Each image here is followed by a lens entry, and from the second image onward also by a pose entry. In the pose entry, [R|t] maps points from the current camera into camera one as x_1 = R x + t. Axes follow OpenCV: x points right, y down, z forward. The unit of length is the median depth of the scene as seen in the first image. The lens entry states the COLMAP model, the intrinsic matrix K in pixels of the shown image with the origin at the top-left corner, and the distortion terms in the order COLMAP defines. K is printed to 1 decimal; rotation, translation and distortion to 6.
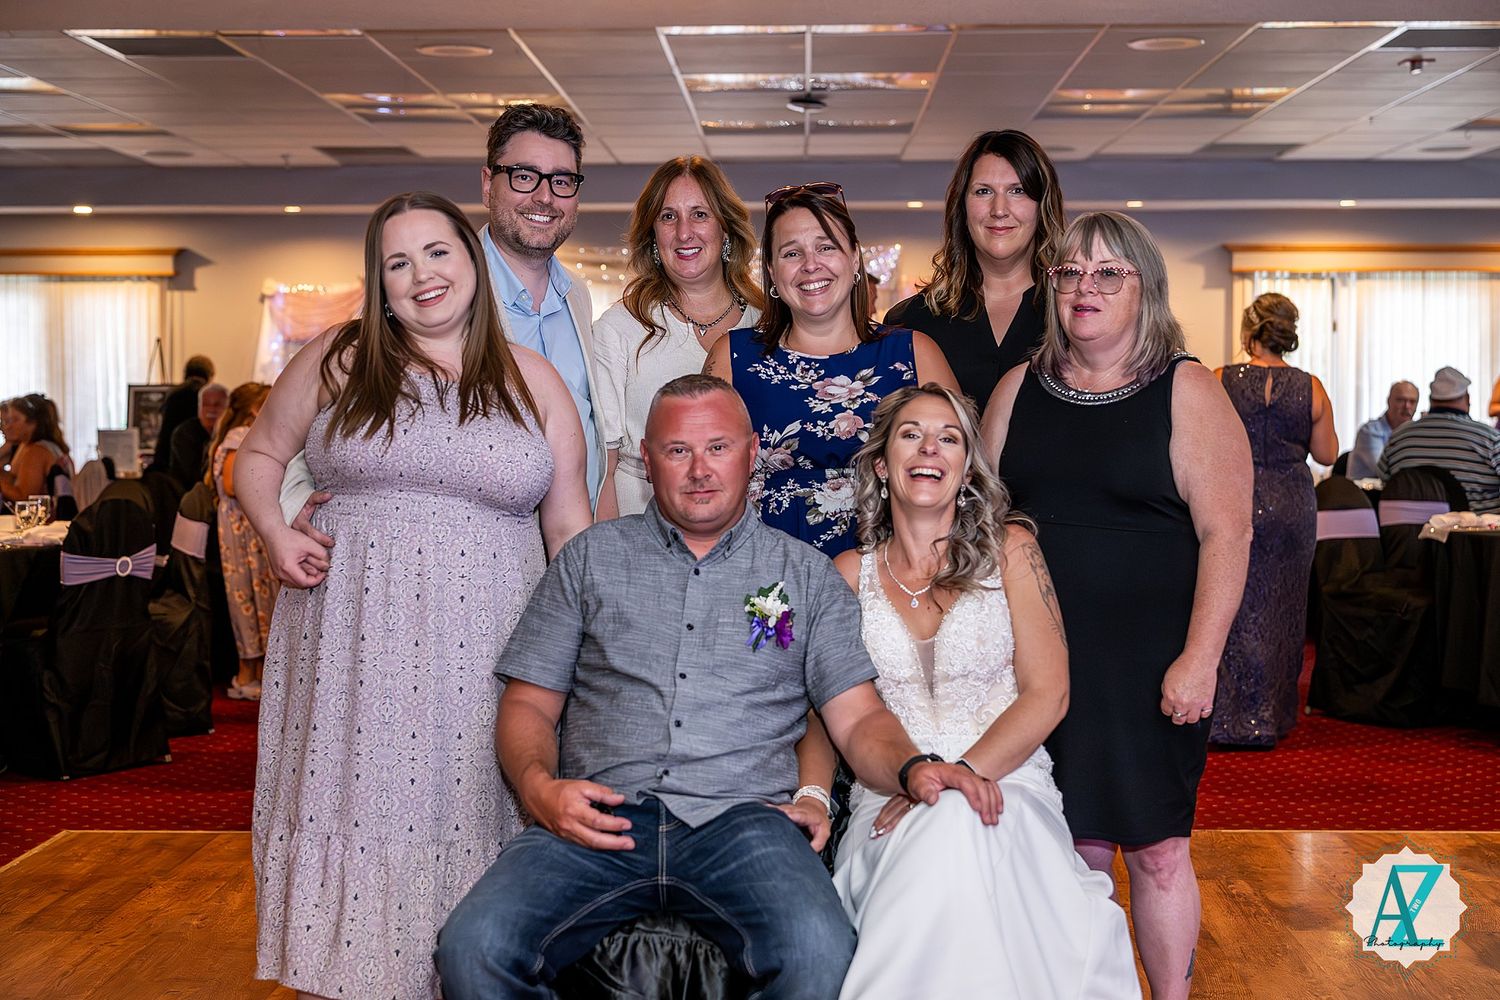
lens RADIAL K [[2163.4, 0, 758.4], [0, 2163.4, 492.4], [0, 0, 1]] dist [0.004117, 0.000000]
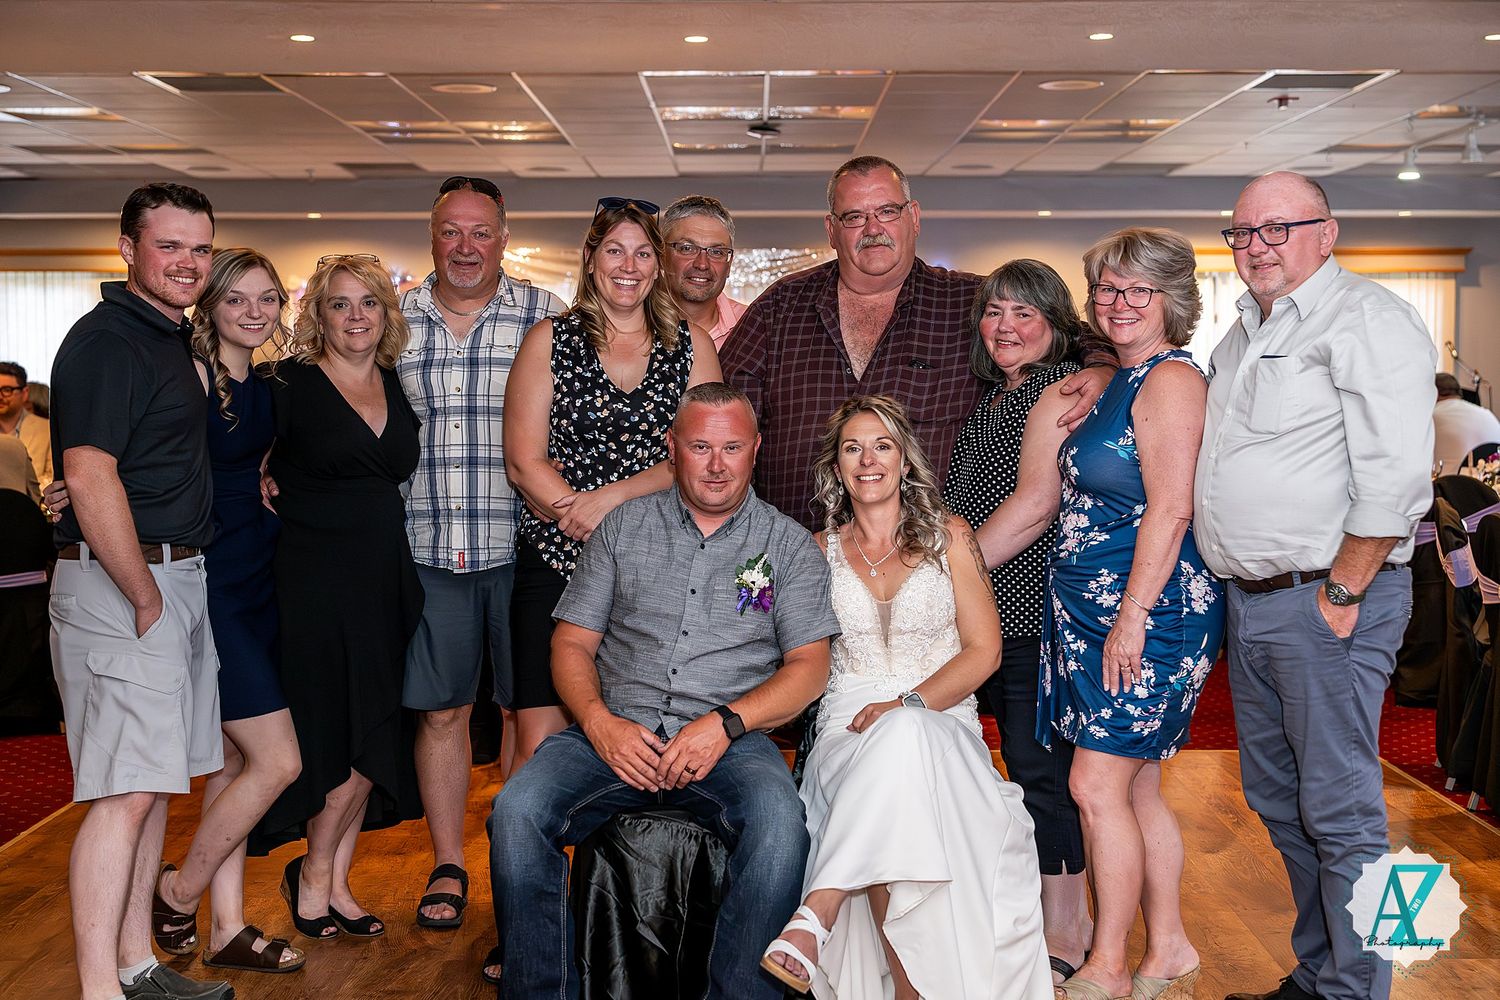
lens RADIAL K [[1930.2, 0, 748.0], [0, 1930.2, 502.0], [0, 0, 1]] dist [-0.003801, 0.000000]
pose [[0.999795, 0.000781, 0.020222, -0.007868], [-0.001276, 0.999700, 0.024479, -0.006142], [-0.020196, -0.024500, 0.999496, -0.048379]]
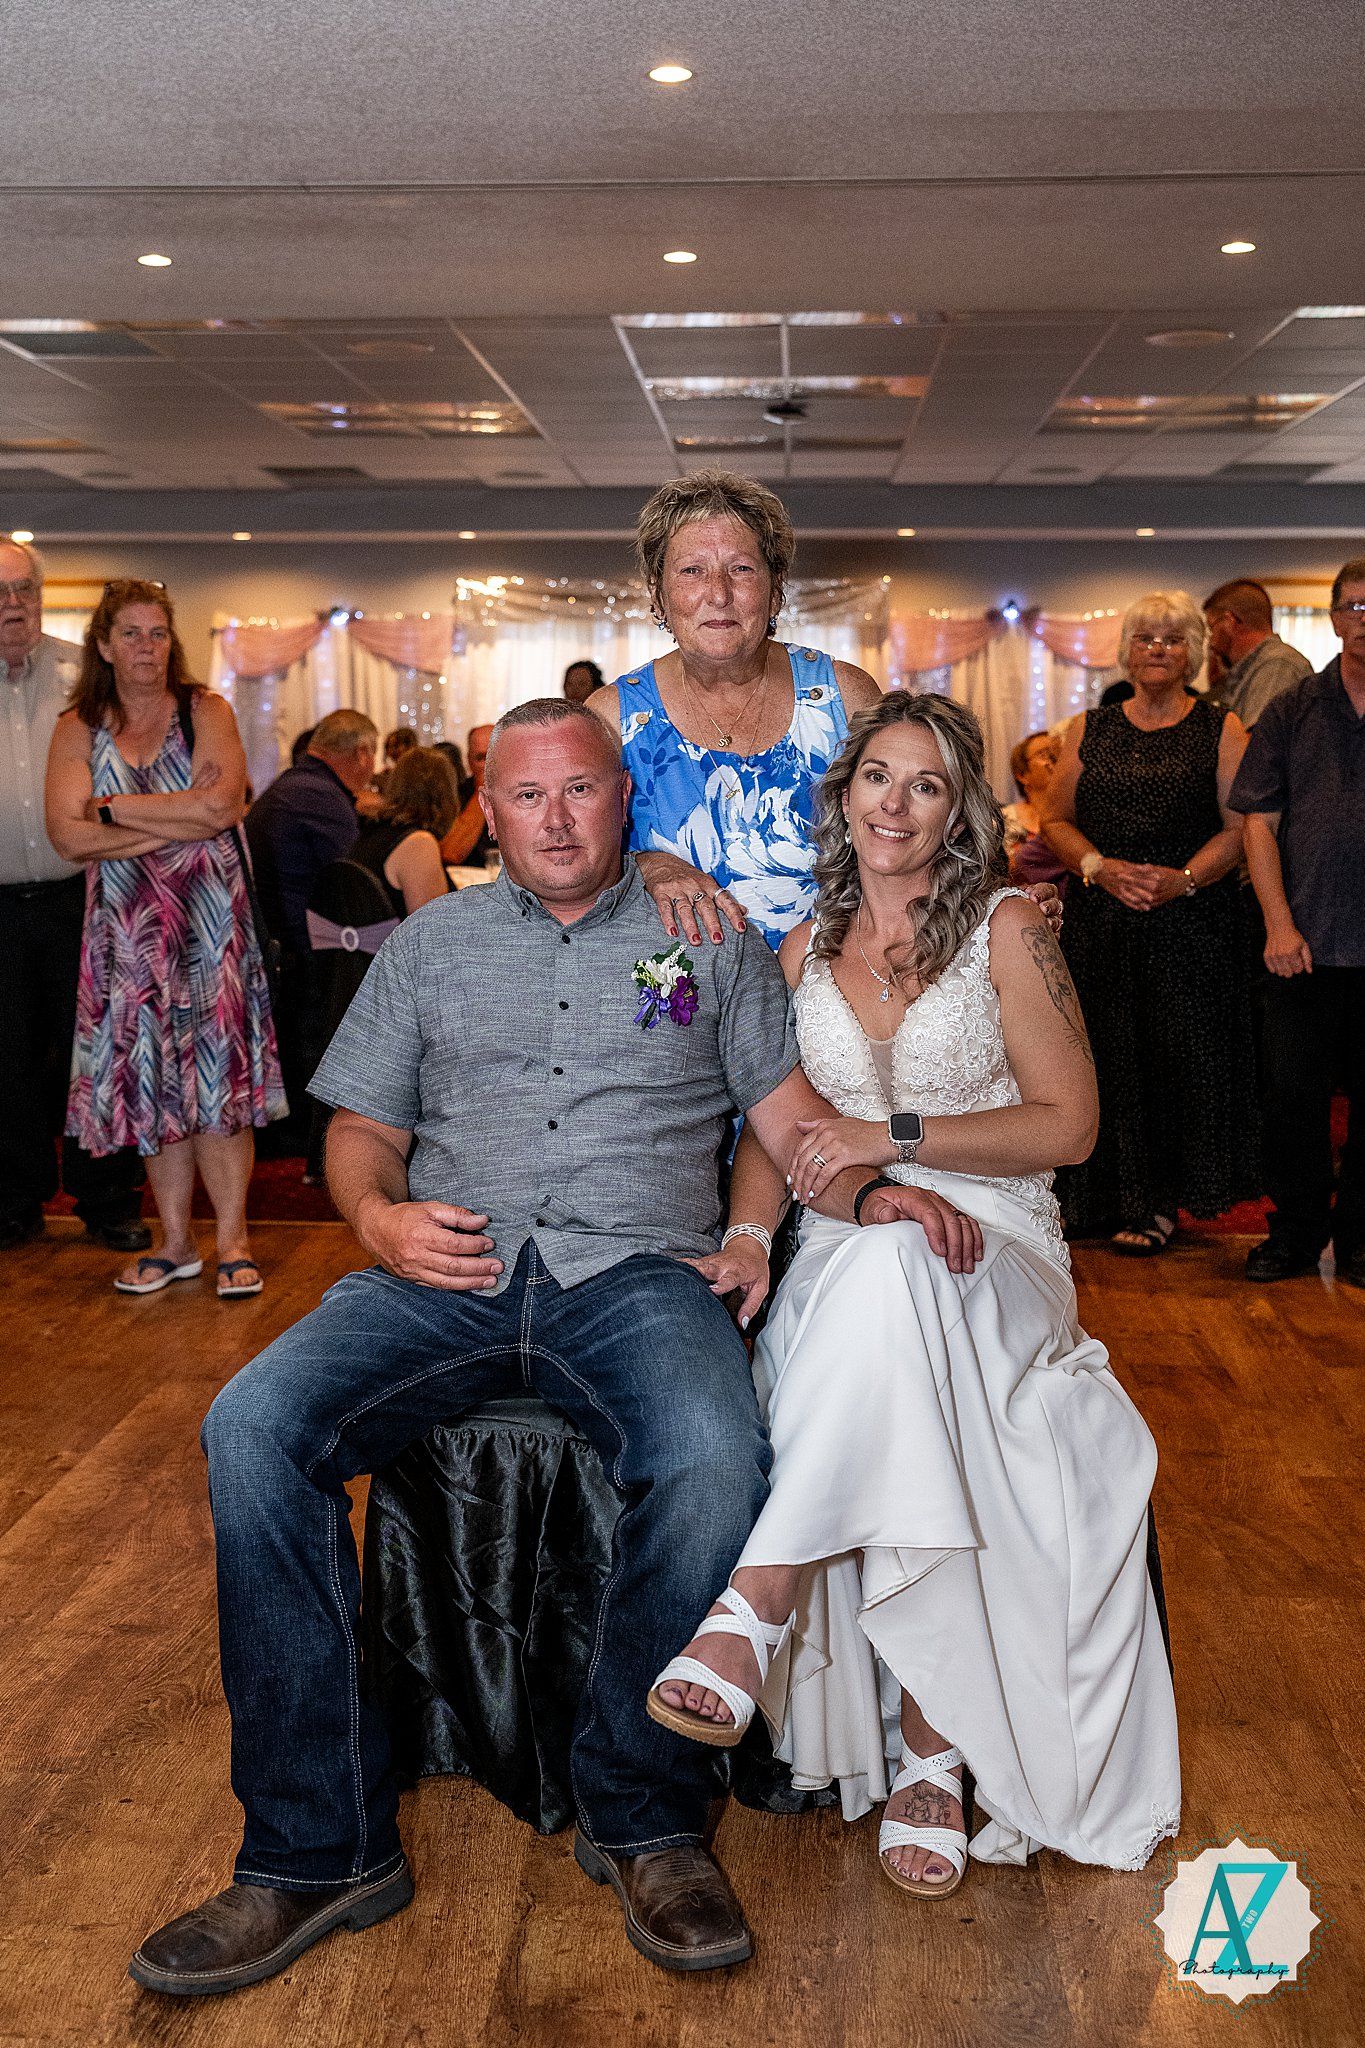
lens RADIAL K [[2153.7, 0, 645.4], [0, 2153.7, 997.9], [0, 0, 1]] dist [0.020390, 0.000000]
pose [[0.998770, 0.011485, -0.048230, 0.011369], [-0.007959, 0.997324, 0.072677, -0.000398], [0.048936, -0.072203, 0.996189, 0.086717]]
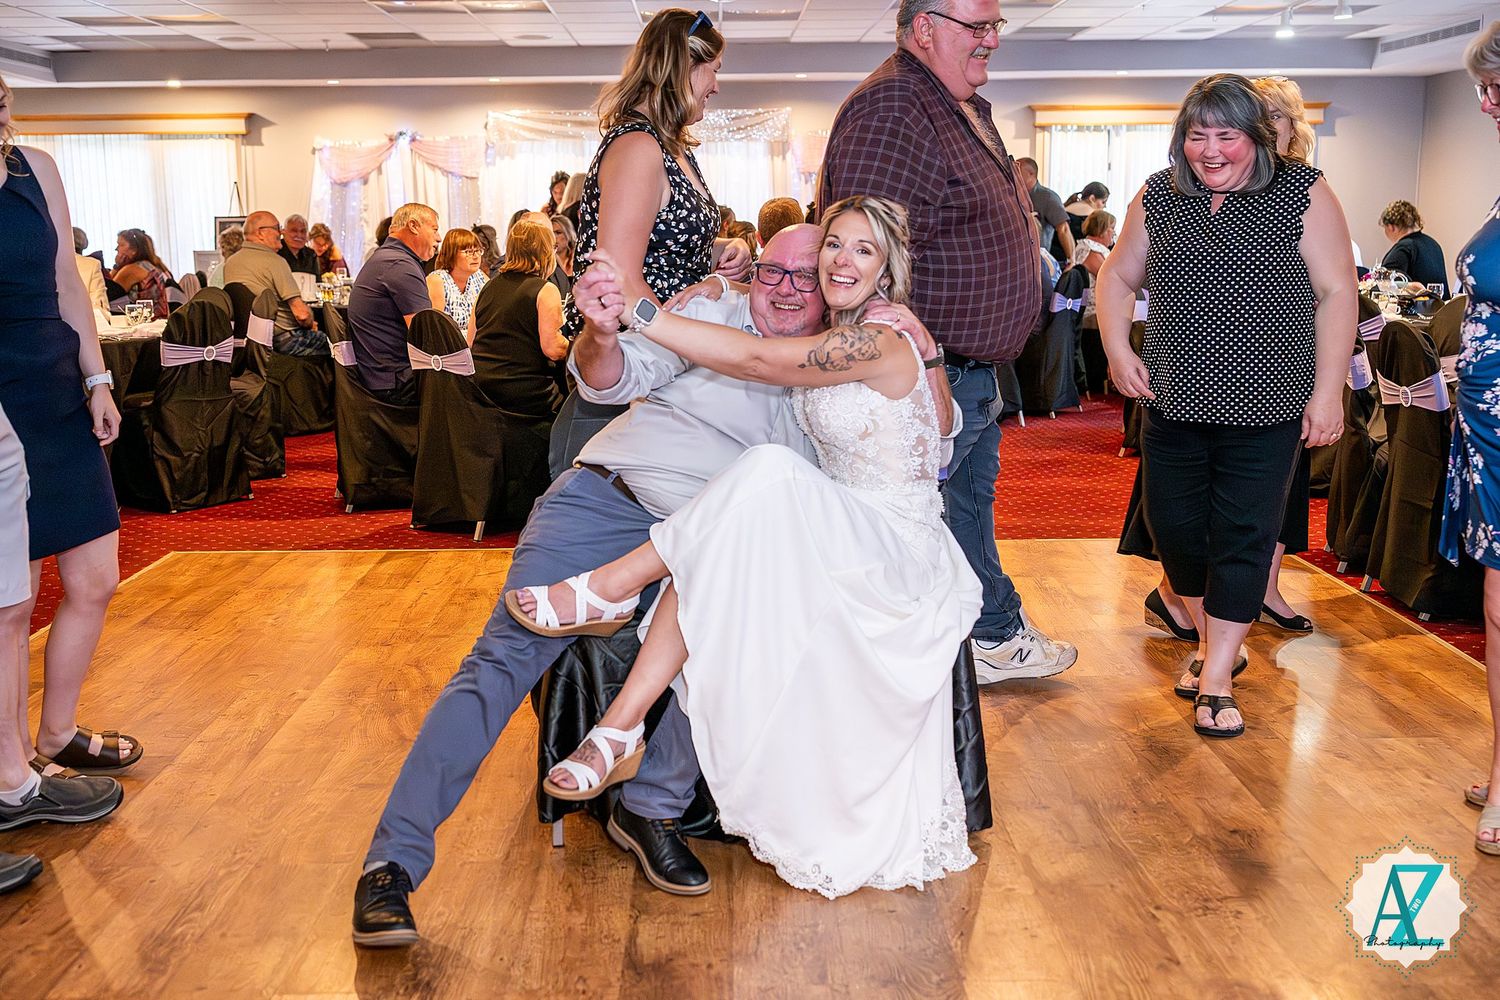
lens RADIAL K [[1543.1, 0, 723.8], [0, 1543.1, 478.7], [0, 0, 1]] dist [0.007772, 0.000000]
pose [[0.999625, -0.012497, 0.024355, -0.002528], [0.009530, 0.992924, 0.118365, 0.001358], [-0.025661, -0.118089, 0.992671, 0.034524]]
